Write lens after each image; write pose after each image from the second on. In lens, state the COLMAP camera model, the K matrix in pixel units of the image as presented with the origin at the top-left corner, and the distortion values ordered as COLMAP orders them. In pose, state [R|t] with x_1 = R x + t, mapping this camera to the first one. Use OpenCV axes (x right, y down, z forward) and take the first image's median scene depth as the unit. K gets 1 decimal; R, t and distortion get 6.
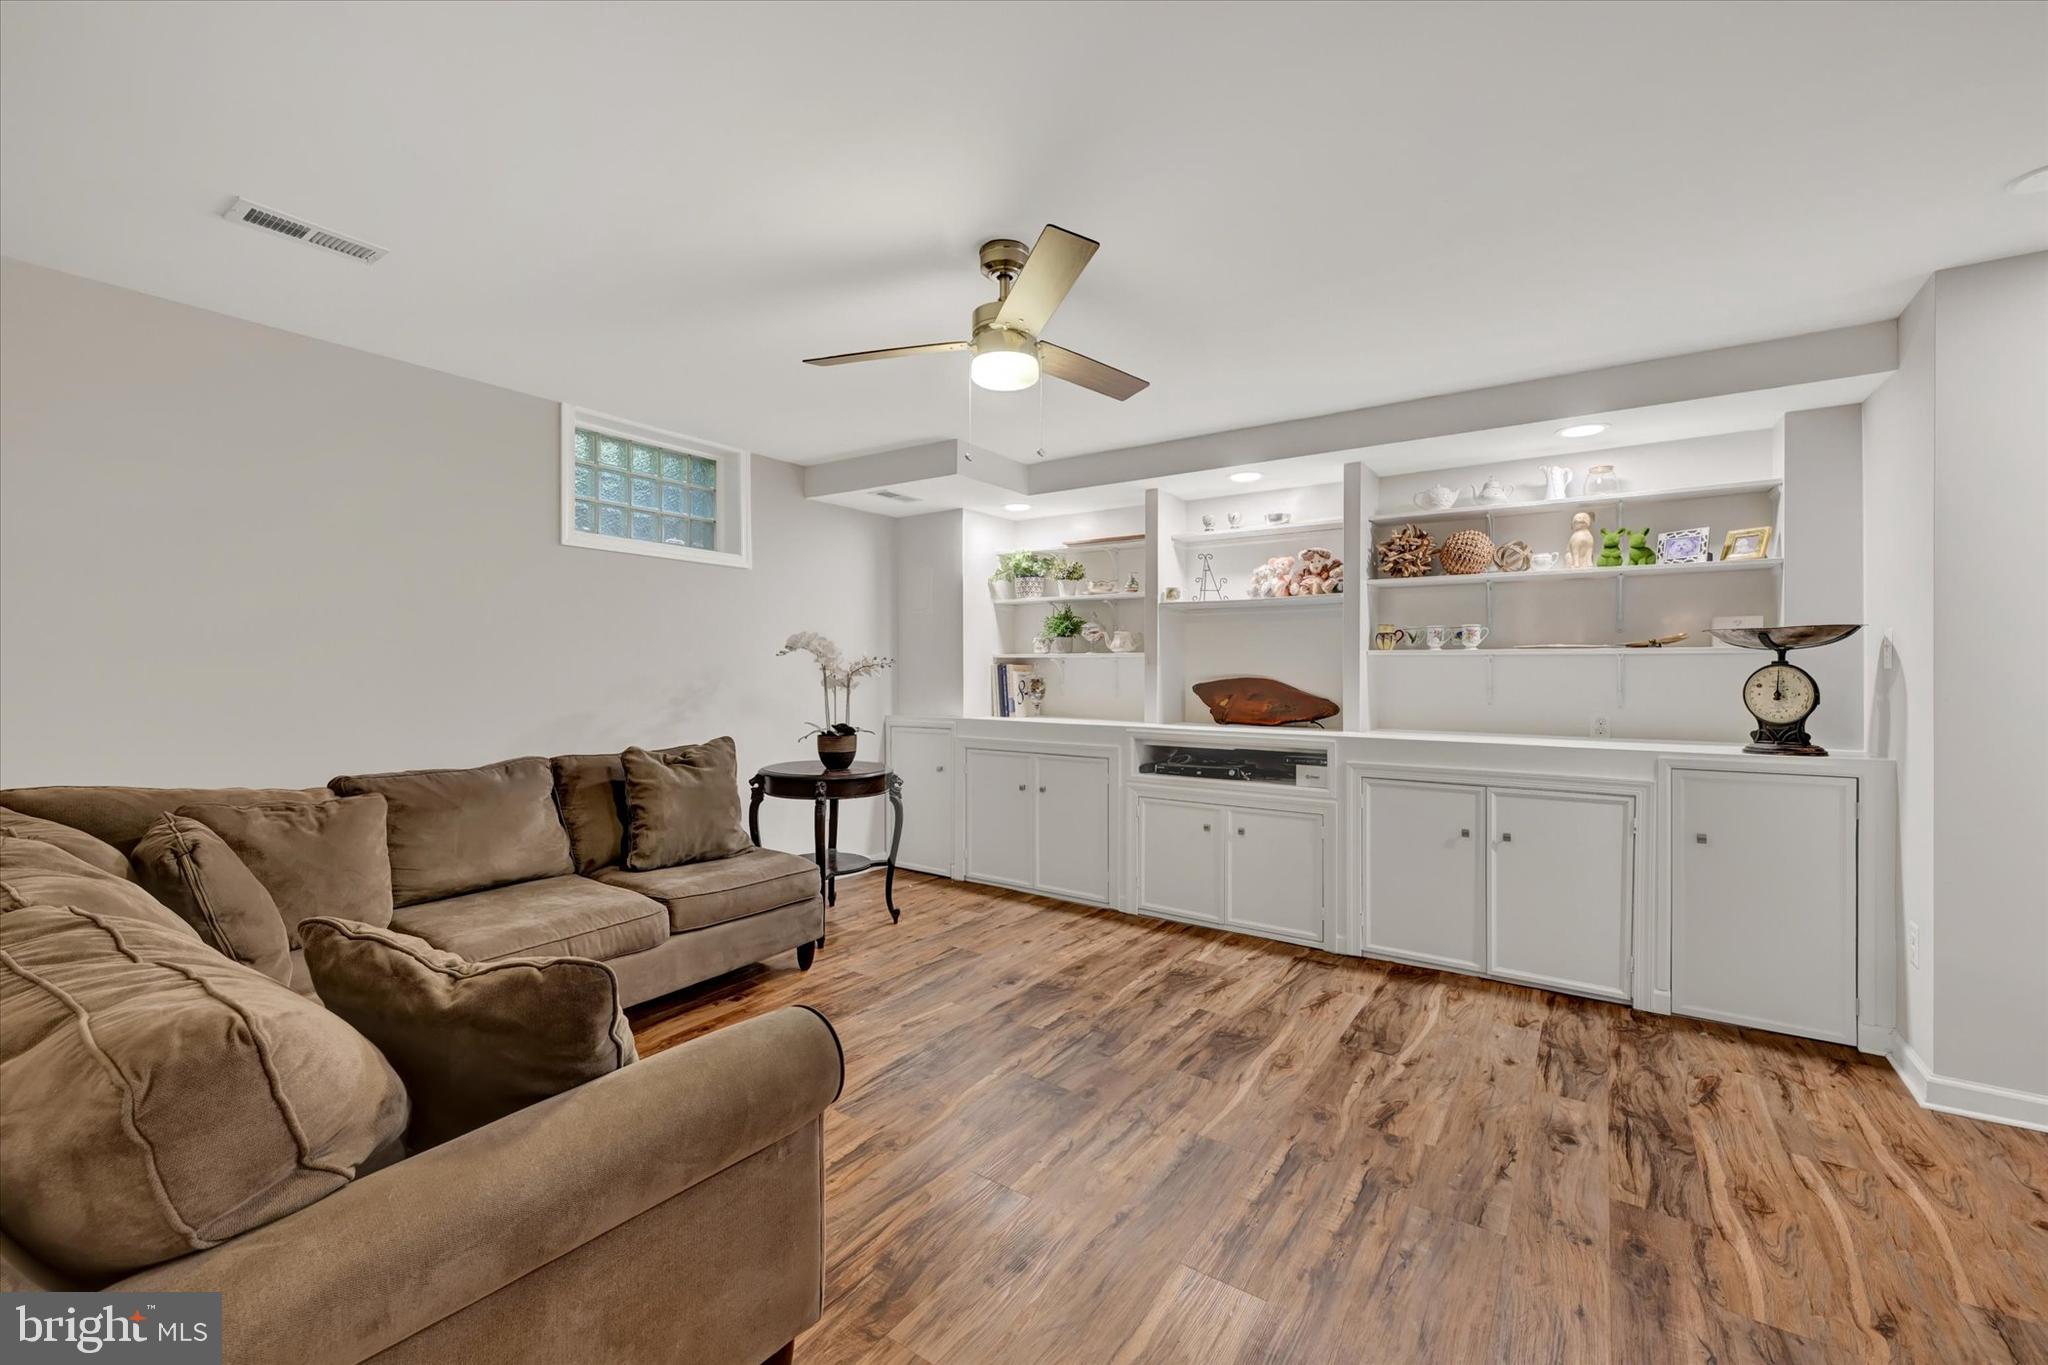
lens RADIAL K [[827.3, 0, 1019.7], [0, 827.3, 711.4], [0, 0, 1]] dist [-0.007353, 0.000545]
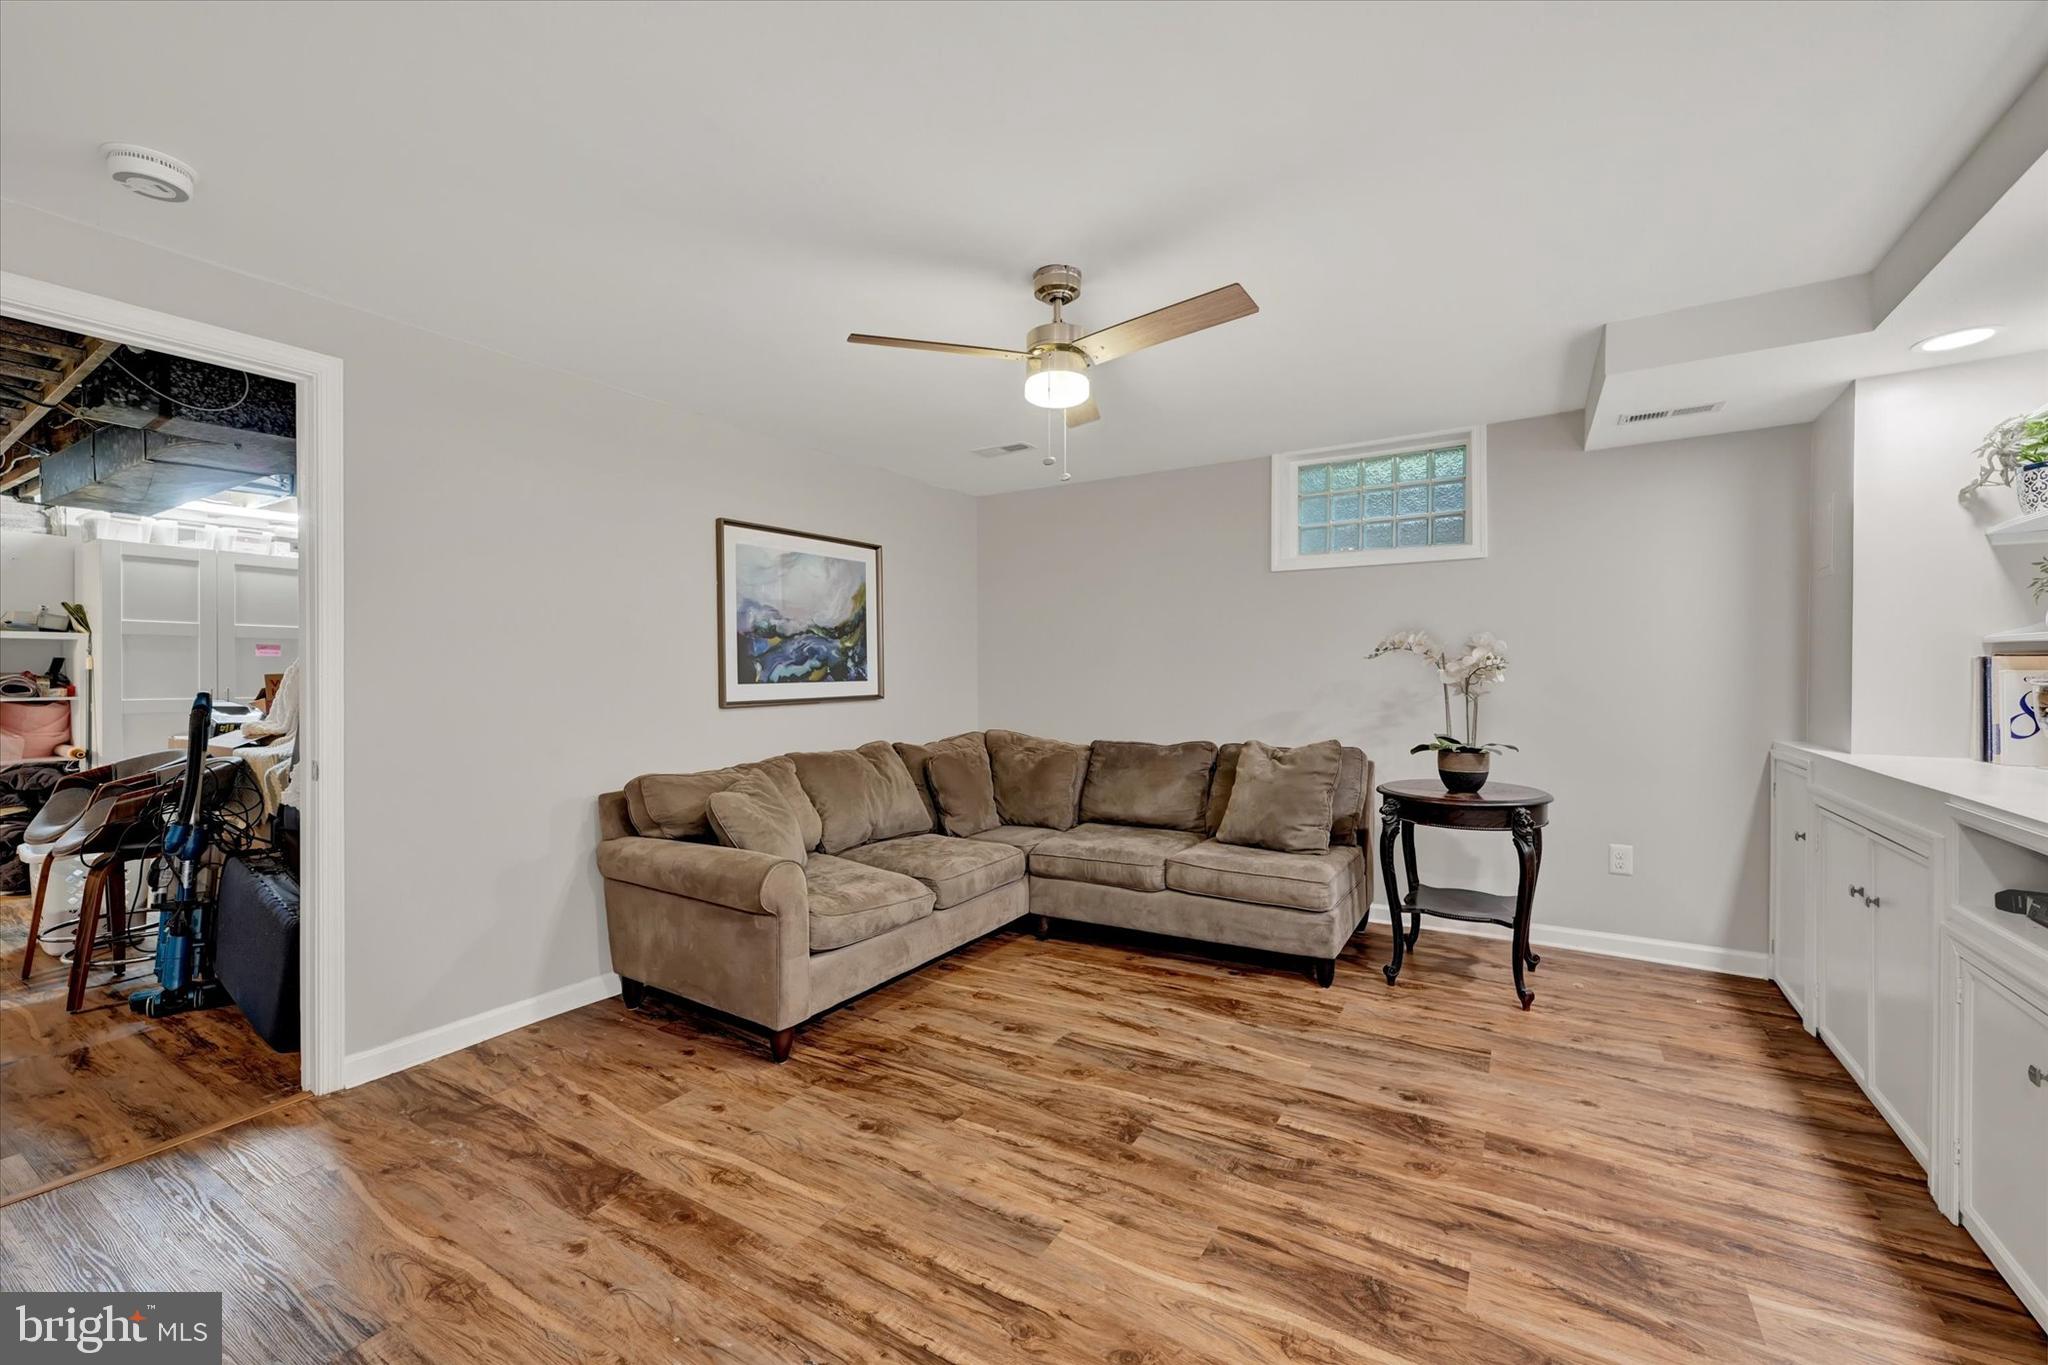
lens RADIAL K [[837.5, 0, 1024.0], [0, 837.5, 682.5], [0, 0, 1]] dist [-0.002465, -0.000105]
pose [[0.065645, 0.005795, -0.997826, 0.722925], [-0.042638, 0.999086, 0.002998, -0.029945], [0.996932, 0.042348, 0.065832, 0.606383]]
